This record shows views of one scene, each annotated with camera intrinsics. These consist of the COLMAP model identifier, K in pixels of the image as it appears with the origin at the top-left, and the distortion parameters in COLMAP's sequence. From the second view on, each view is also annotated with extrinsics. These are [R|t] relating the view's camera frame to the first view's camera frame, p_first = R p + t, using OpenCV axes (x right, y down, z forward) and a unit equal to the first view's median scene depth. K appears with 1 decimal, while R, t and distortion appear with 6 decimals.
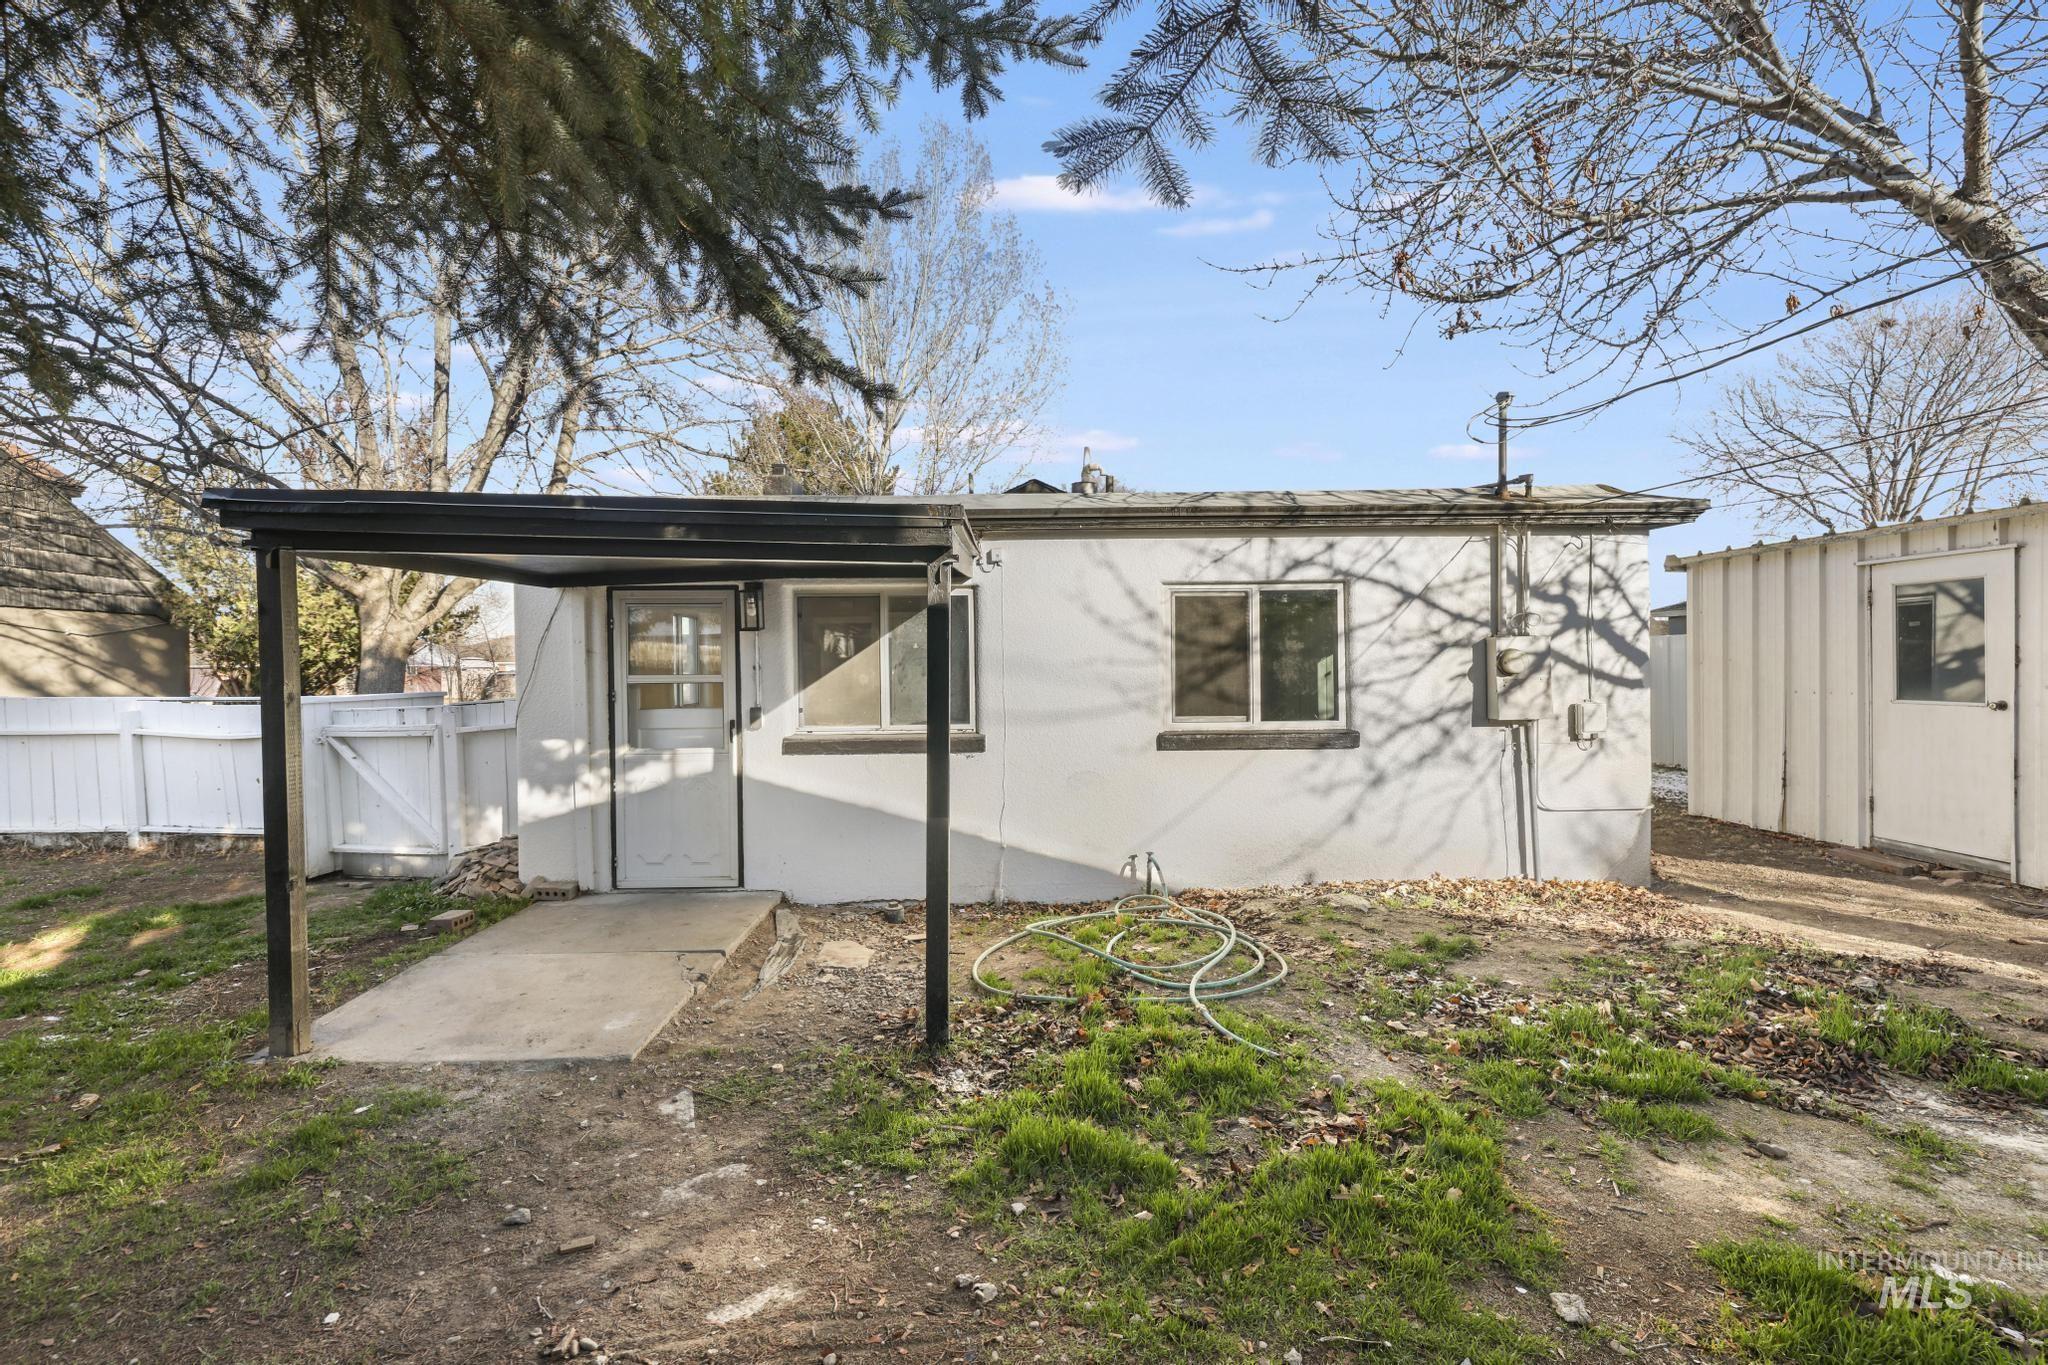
lens RADIAL K [[896.3, 0, 1023.1], [0, 896.3, 671.5], [0, 0, 1]] dist [0.002859, 0.000151]
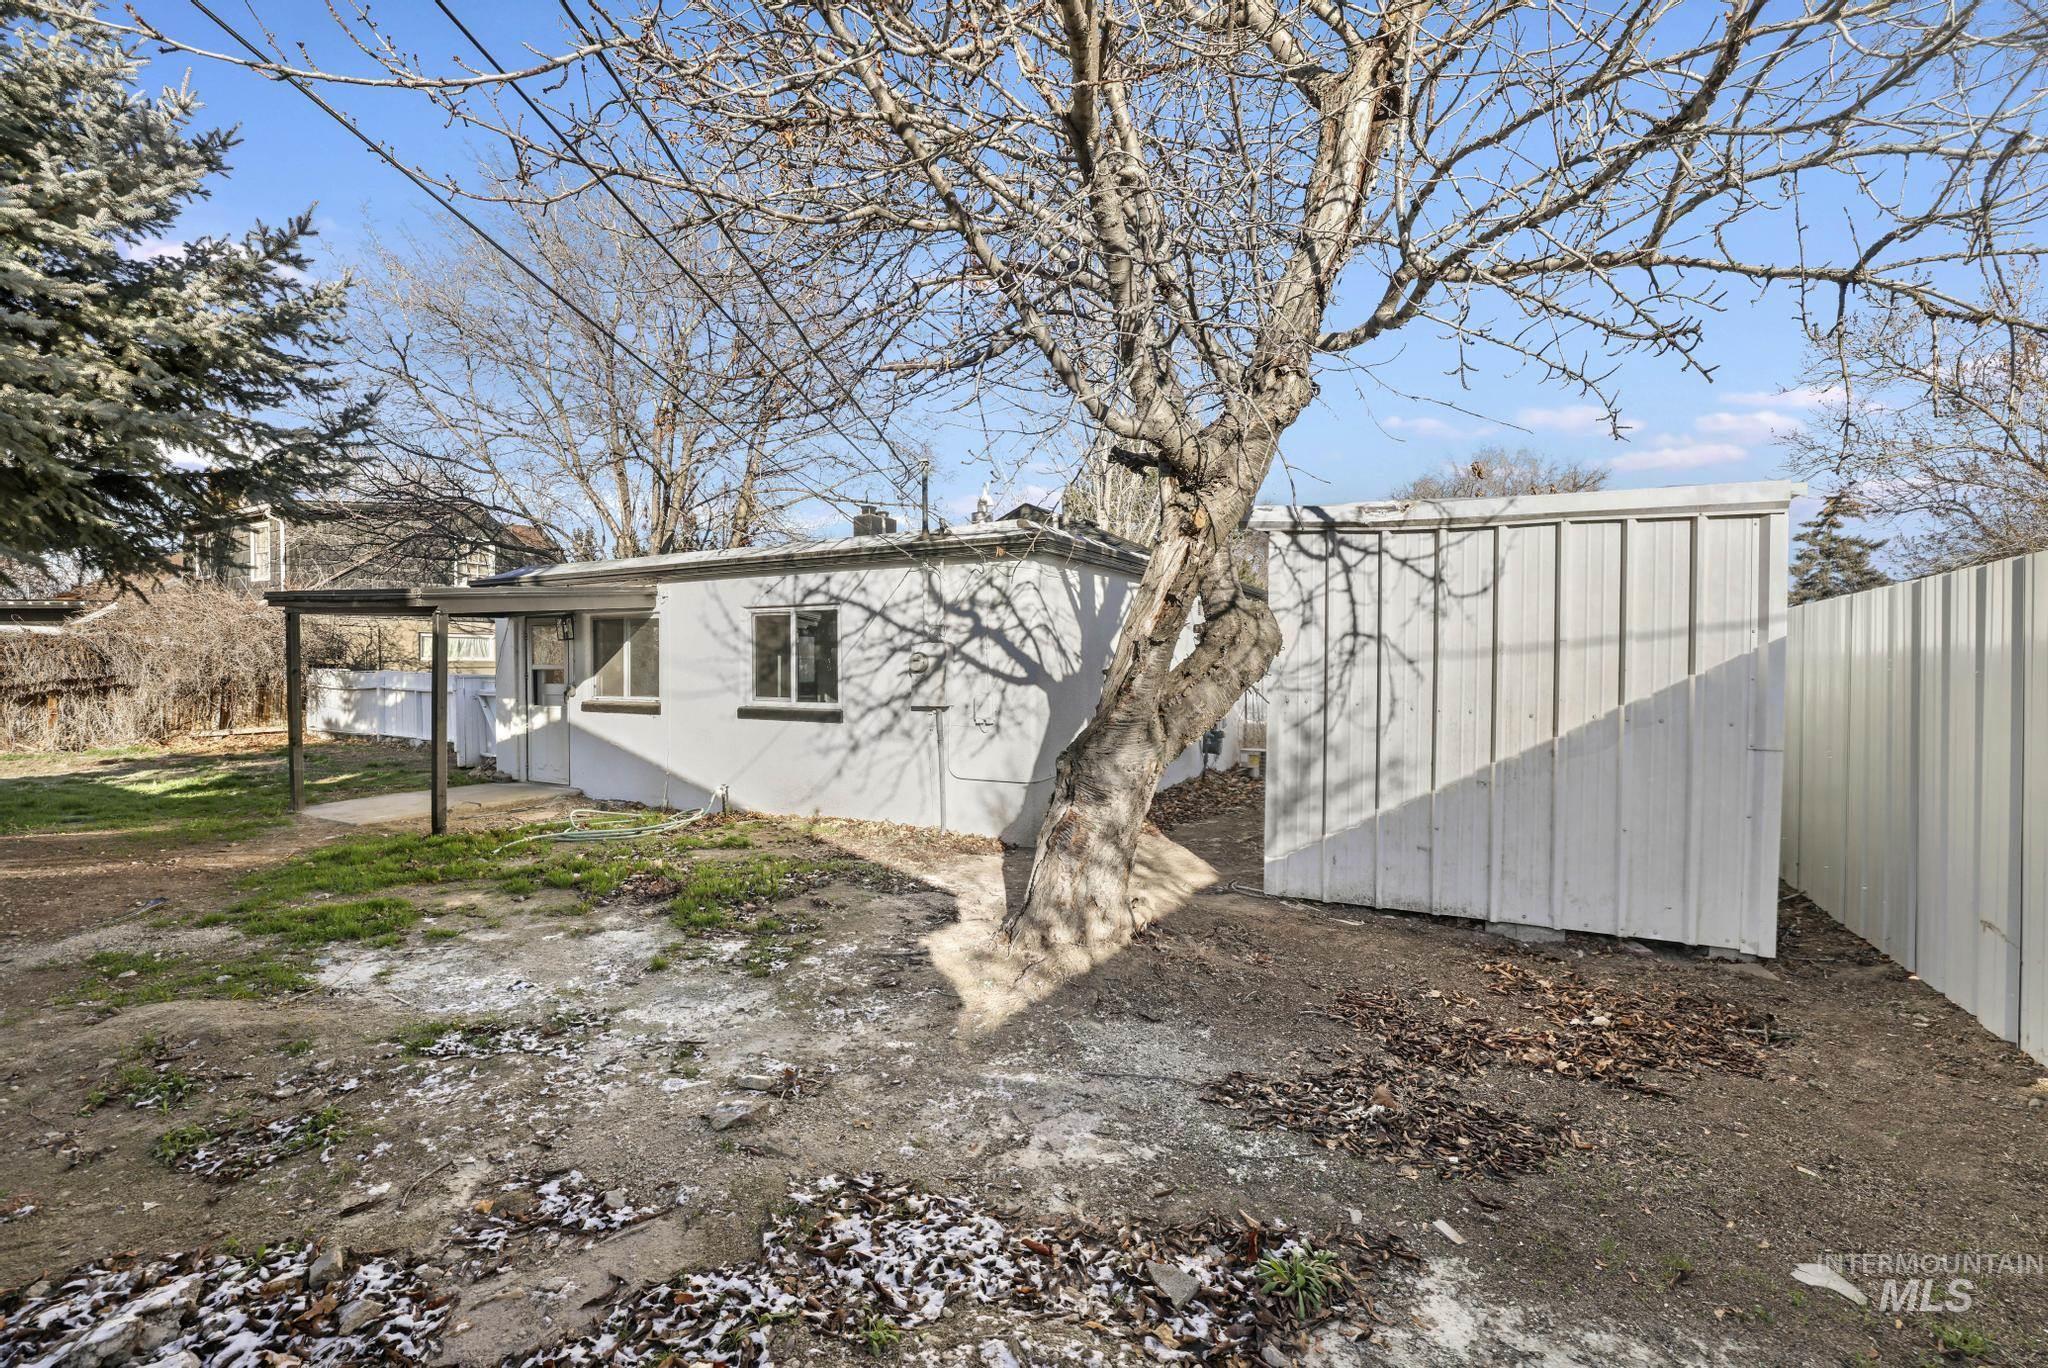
lens RADIAL K [[896.3, 0, 1025.1], [0, 896.3, 683.1], [0, 0, 1]] dist [0.002859, 0.000151]
pose [[0.860542, 0.022216, -0.508895, 1.321648], [-0.017145, 0.999746, 0.014652, -0.002048], [0.509091, -0.003884, 0.860704, -0.056787]]
